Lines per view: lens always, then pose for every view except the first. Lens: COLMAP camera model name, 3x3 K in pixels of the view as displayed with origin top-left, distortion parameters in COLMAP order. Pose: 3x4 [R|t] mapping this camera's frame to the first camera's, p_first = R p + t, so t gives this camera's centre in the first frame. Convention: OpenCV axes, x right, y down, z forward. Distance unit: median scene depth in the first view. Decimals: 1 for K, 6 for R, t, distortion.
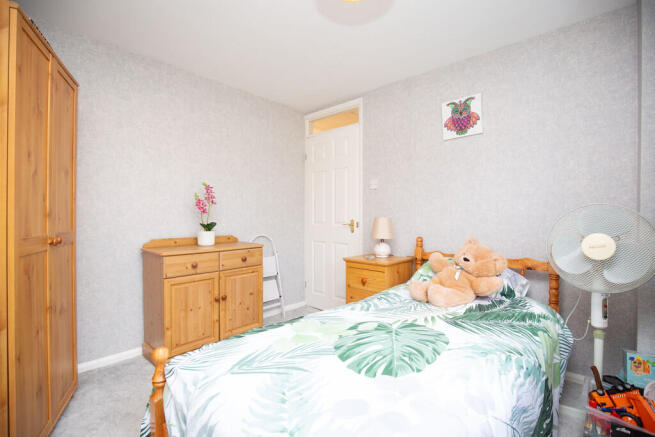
lens RADIAL K [[301.7, 0, 325.8], [0, 301.7, 222.2], [0, 0, 1]] dist [-0.024418, 0.000186]
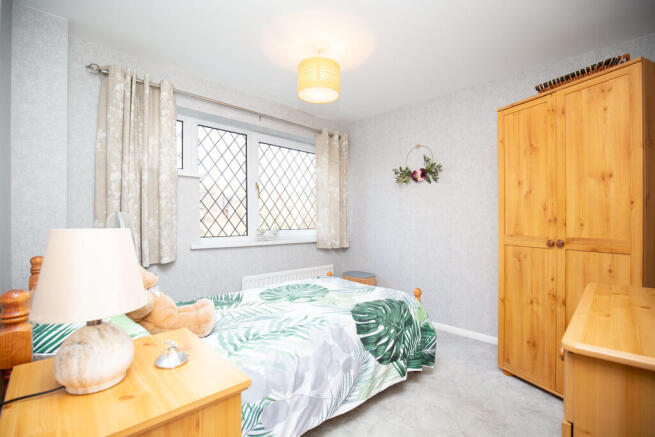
lens RADIAL K [[301.7, 0, 325.8], [0, 301.7, 222.2], [0, 0, 1]] dist [-0.024418, 0.000186]
pose [[-0.998739, 0.000637, 0.050198, -0.041906], [0.001012, 0.999972, 0.007438, -0.028653], [-0.050192, 0.007480, -0.998712, 2.411670]]
